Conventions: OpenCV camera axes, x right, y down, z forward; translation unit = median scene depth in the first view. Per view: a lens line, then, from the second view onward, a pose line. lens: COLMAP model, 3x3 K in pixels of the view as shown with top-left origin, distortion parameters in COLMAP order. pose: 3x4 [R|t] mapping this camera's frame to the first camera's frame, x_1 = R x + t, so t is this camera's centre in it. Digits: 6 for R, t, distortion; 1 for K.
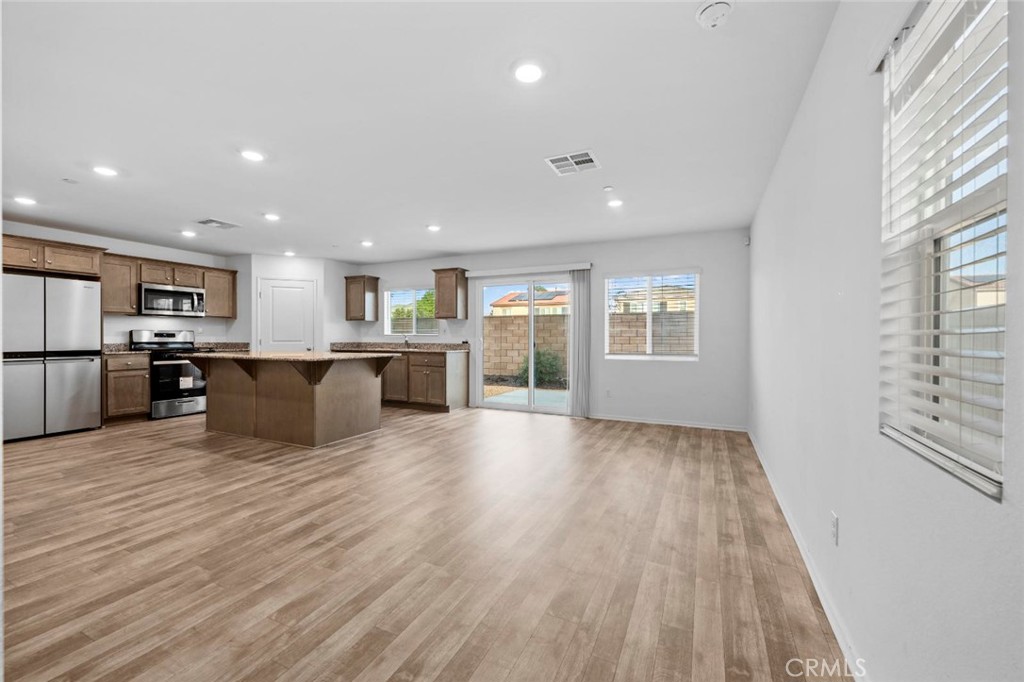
lens RADIAL K [[404.3, 0, 512.8], [0, 404.3, 340.6], [0, 0, 1]] dist [0.002709, 0.000570]
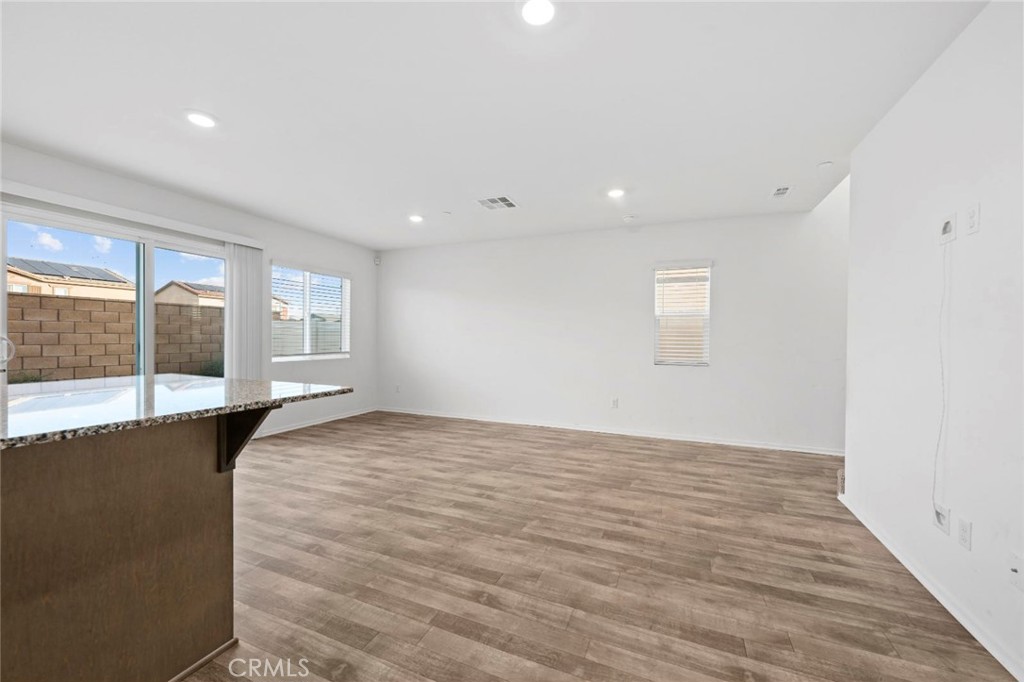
lens RADIAL K [[404.3, 0, 511.6], [0, 404.3, 340.1], [0, 0, 1]] dist [0.002709, 0.000570]
pose [[-0.047736, -0.006574, 0.998838, -1.697168], [-0.000344, 0.999978, 0.006565, -0.013725], [-0.998860, -0.000030, -0.047737, 1.500917]]
